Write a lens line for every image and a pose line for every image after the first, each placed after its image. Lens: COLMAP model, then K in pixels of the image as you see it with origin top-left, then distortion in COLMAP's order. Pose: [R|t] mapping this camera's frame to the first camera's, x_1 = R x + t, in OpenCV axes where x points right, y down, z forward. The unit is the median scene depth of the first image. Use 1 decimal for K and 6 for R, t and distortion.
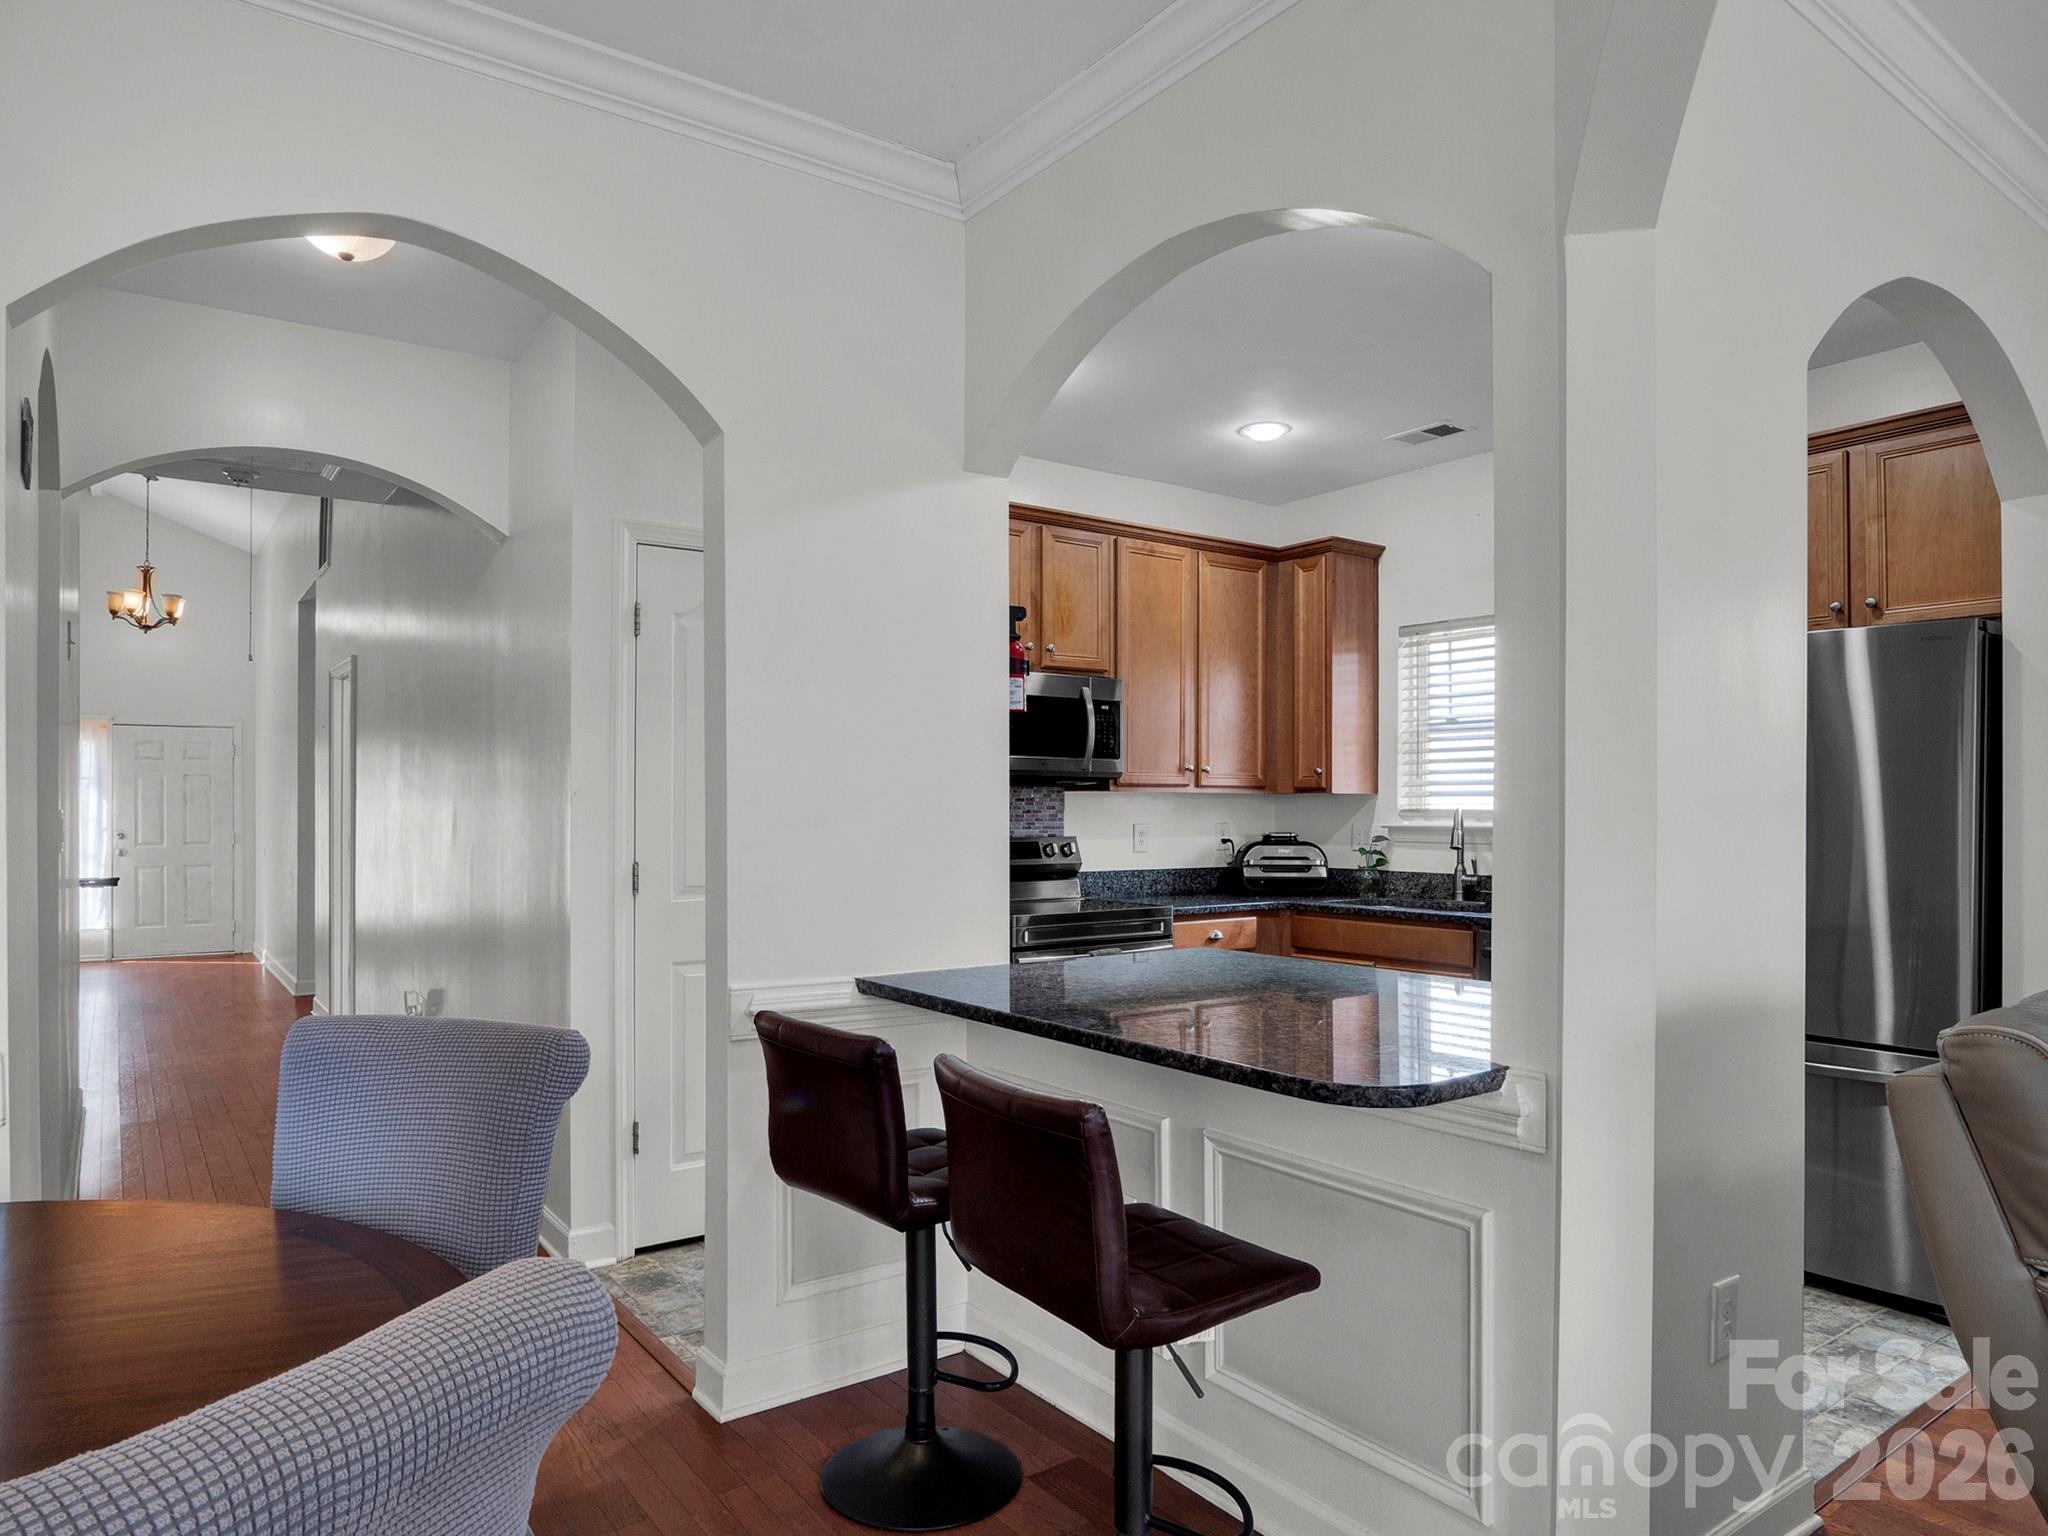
lens RADIAL K [[1296.9, 0, 1032.7], [0, 1296.9, 809.3], [0, 0, 1]] dist [-0.006161, -0.000284]
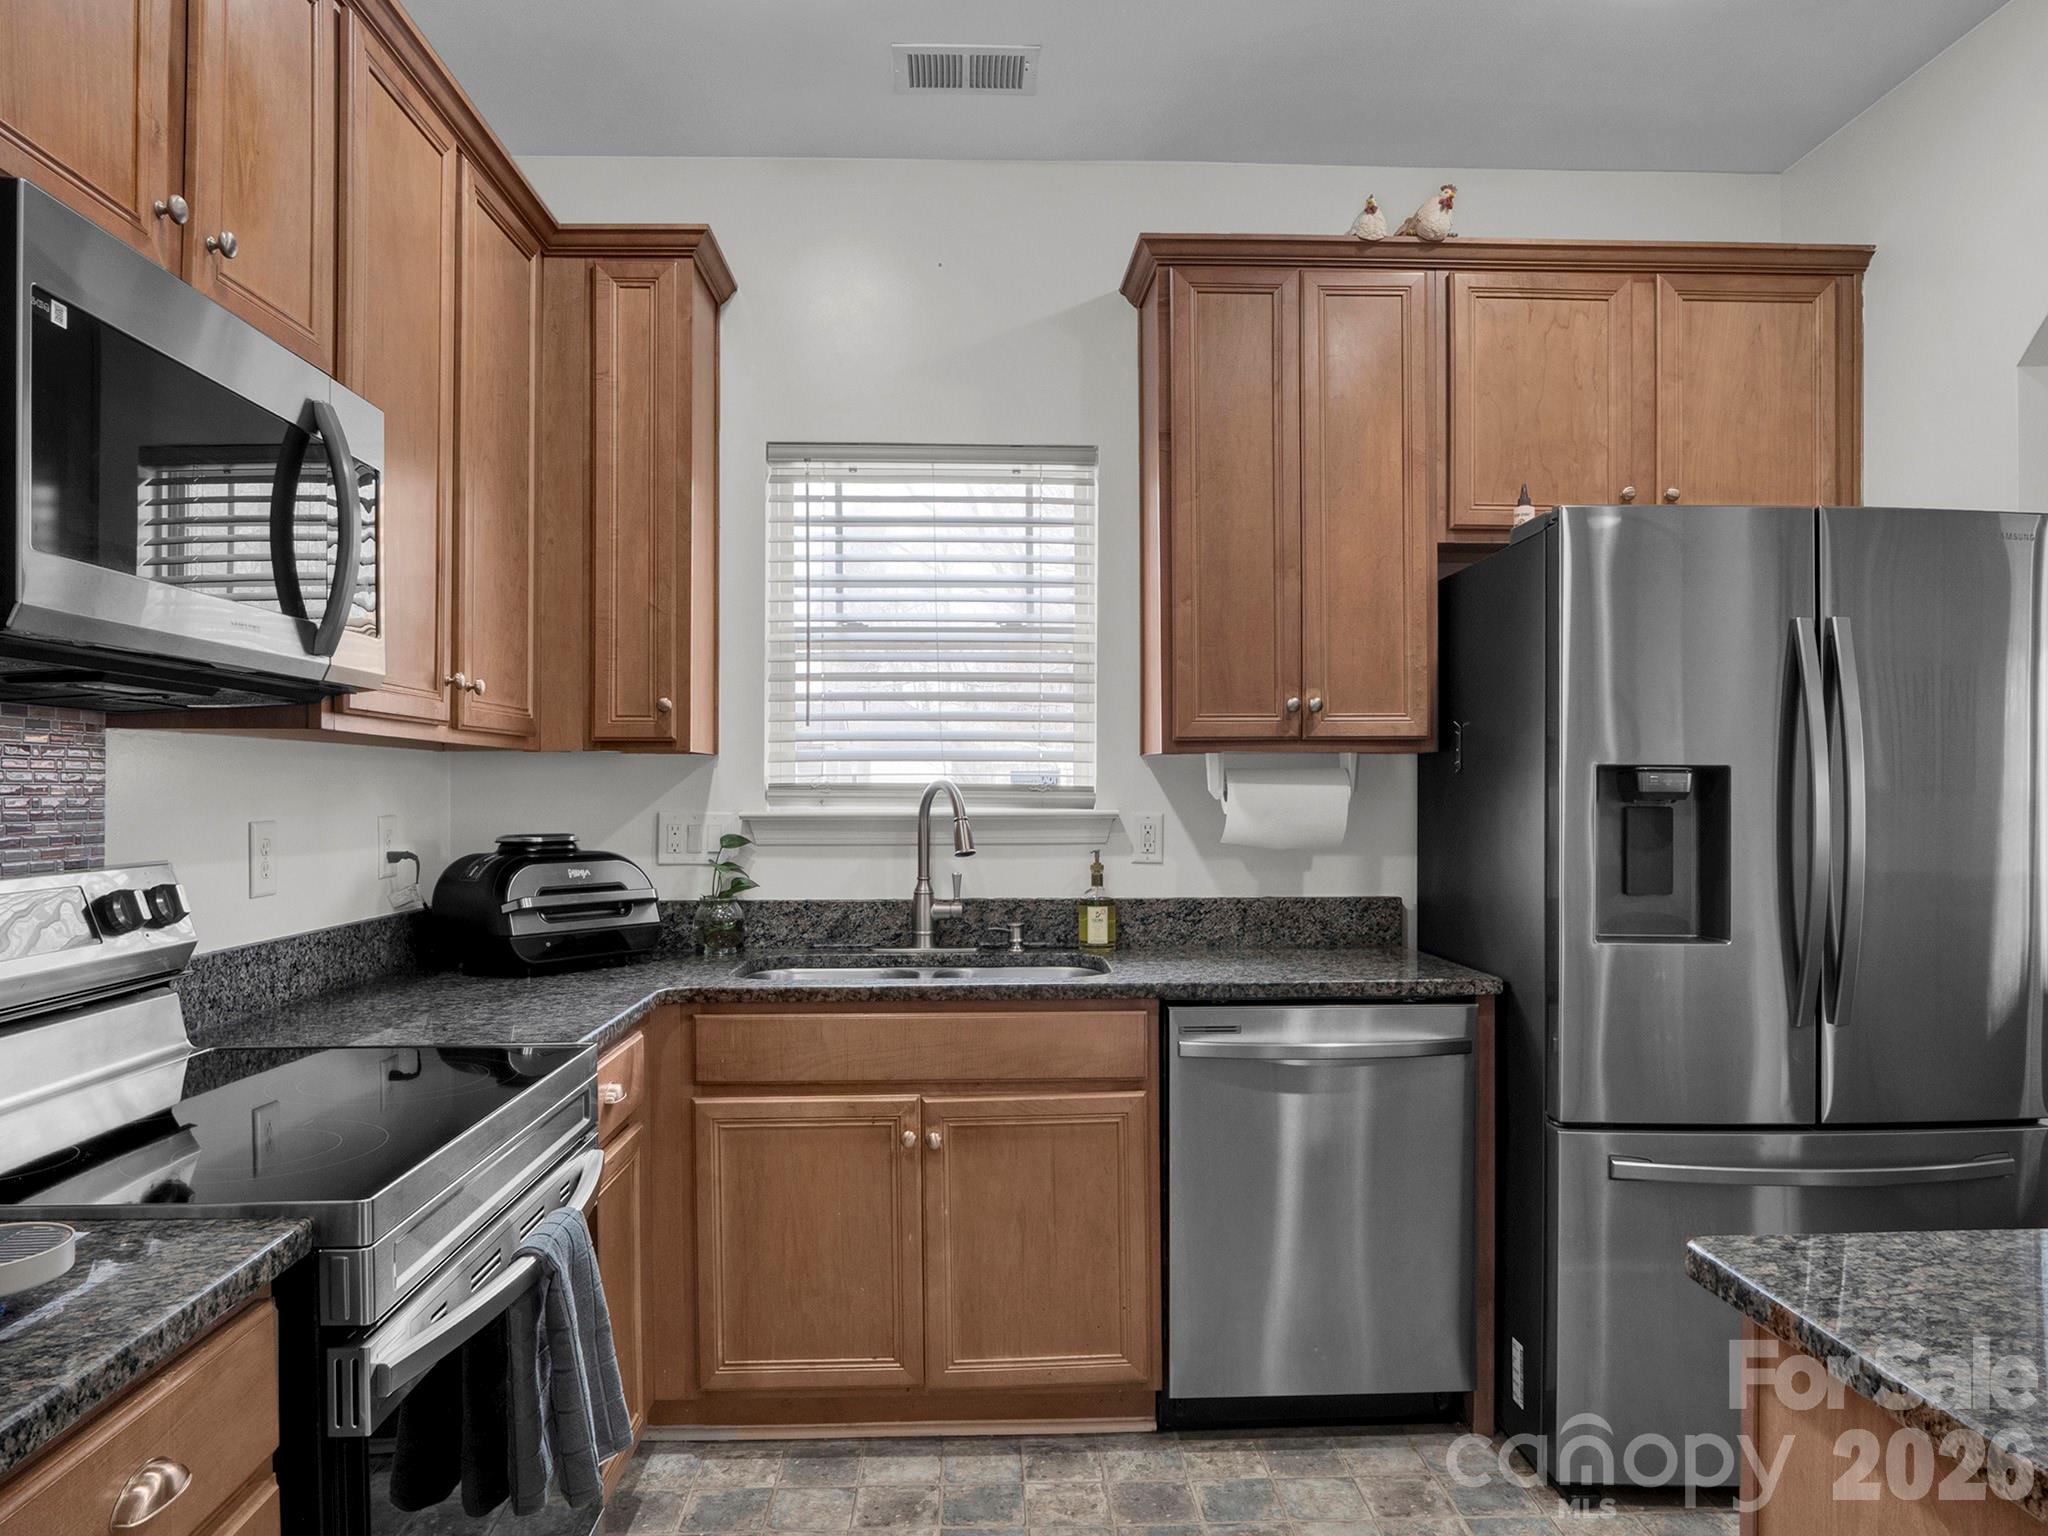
lens RADIAL K [[1394.9, 0, 1030.8], [0, 1394.9, 785.8], [0, 0, 1]] dist [-0.015815, -0.001382]
pose [[0.557567, 0.000097, 0.830132, -0.133020], [0.003195, 0.999992, -0.002263, 0.002249], [-0.830126, 0.003914, 0.557562, 0.596344]]
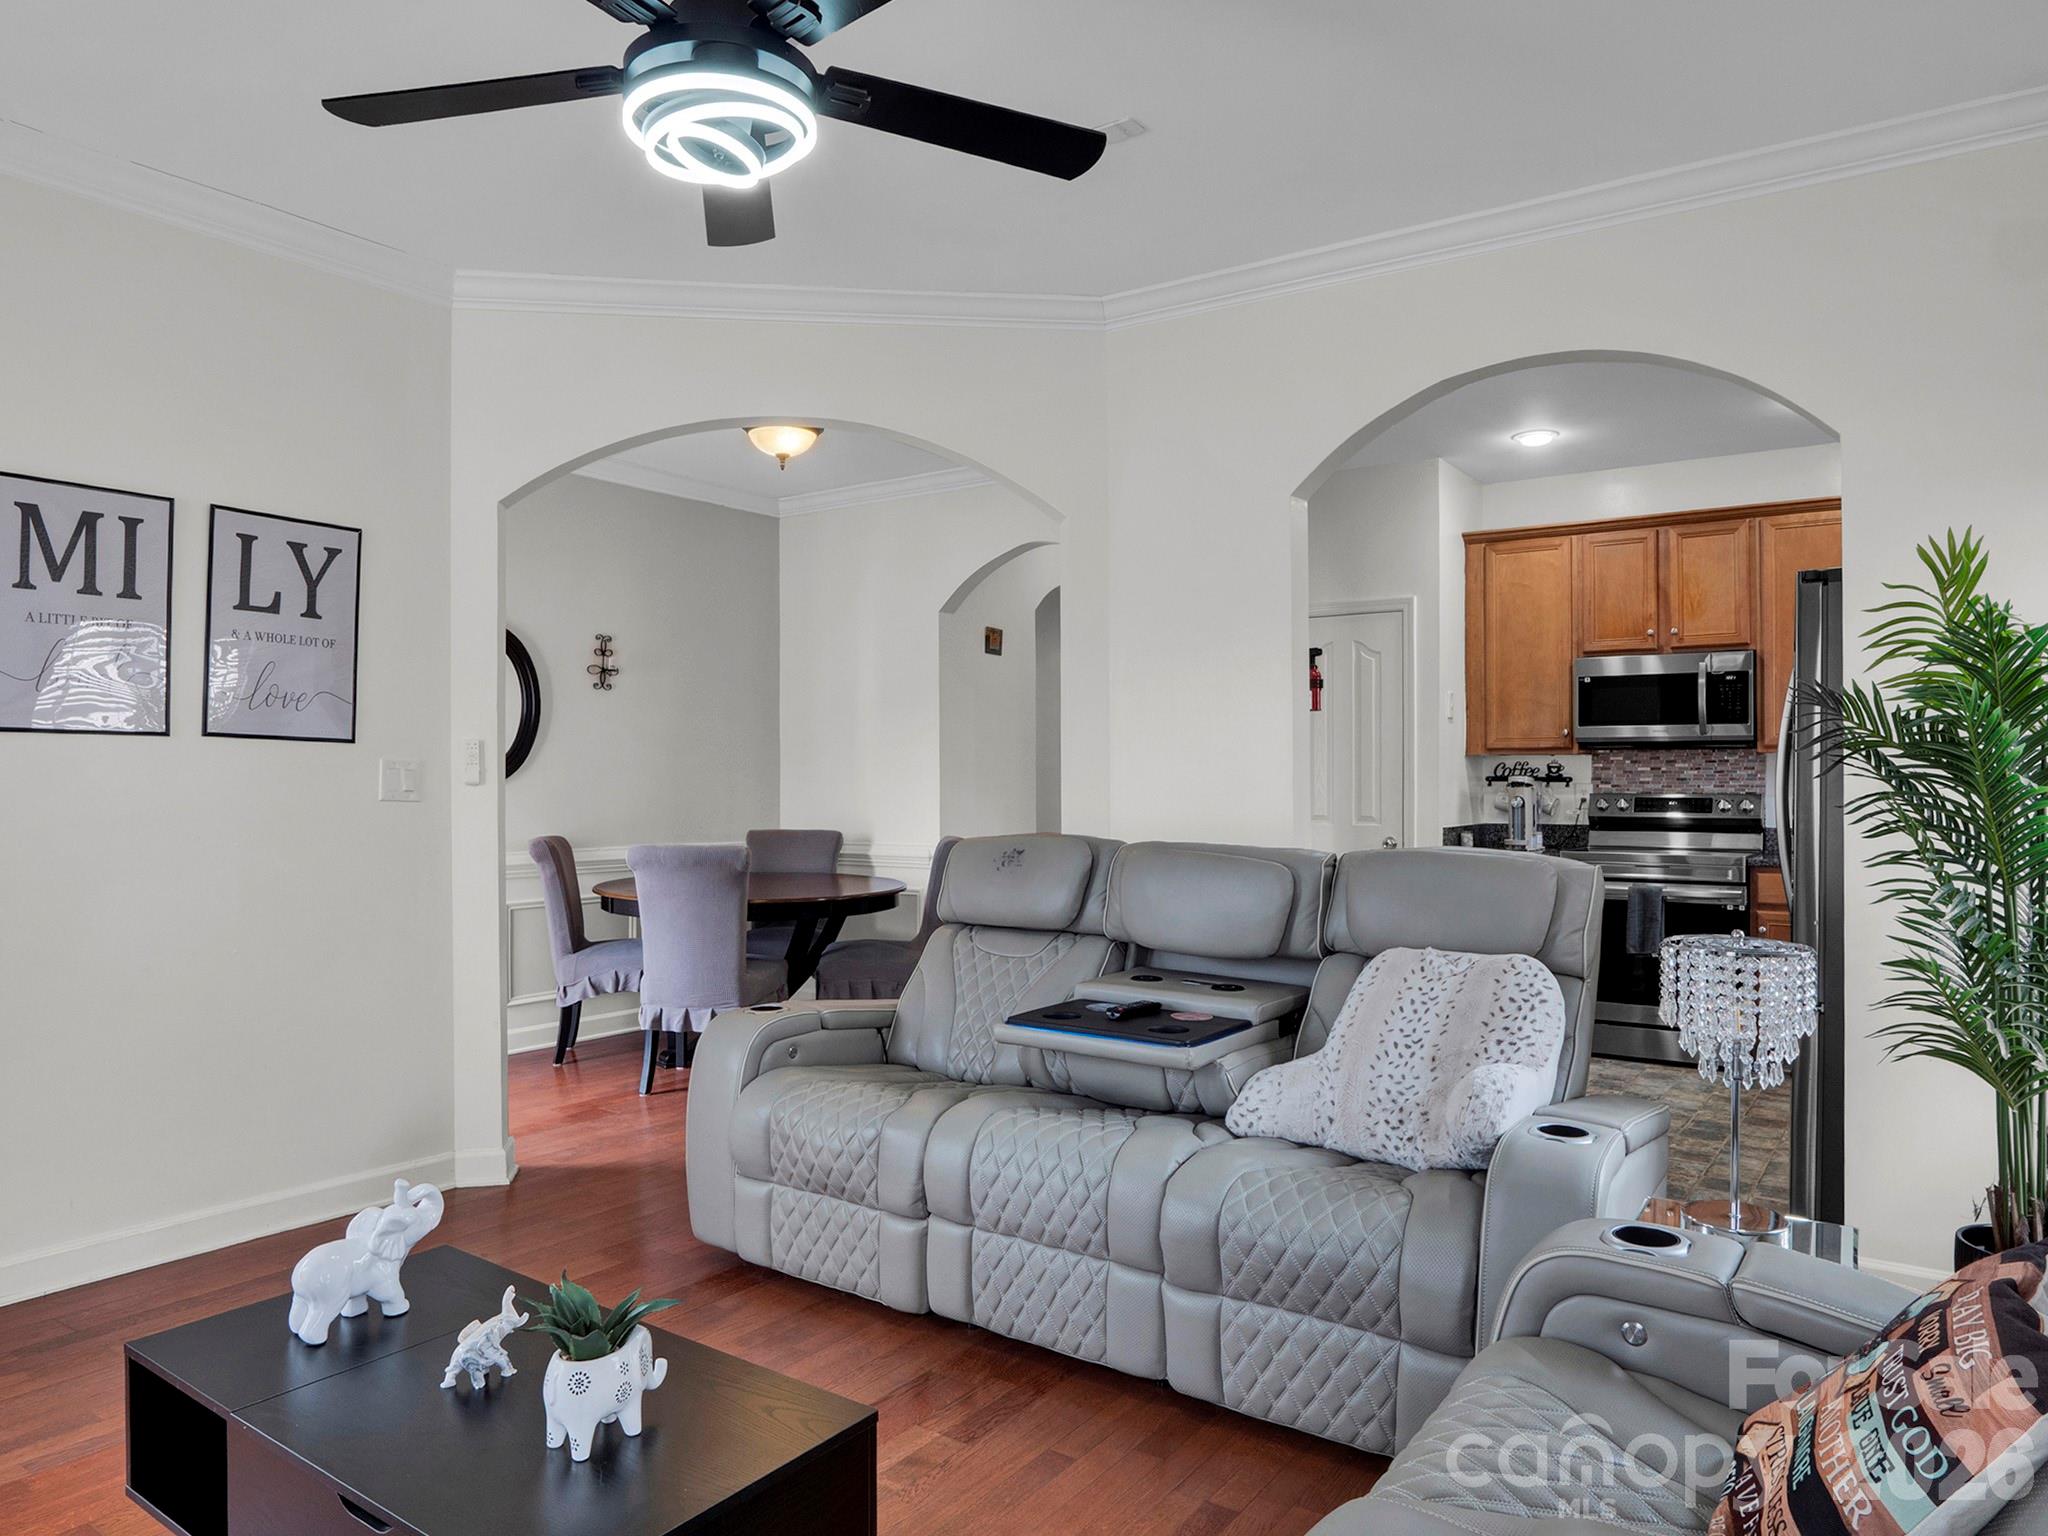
lens RADIAL K [[1287.9, 0, 1024.0], [0, 1287.9, 768.0], [0, 0, 1]] dist [-0.019637, 0.003222]
pose [[0.306851, -0.006533, -0.951735, 0.834739], [0.000117, 0.999977, -0.006826, 0.005711], [0.951758, 0.001984, 0.306844, 0.077337]]
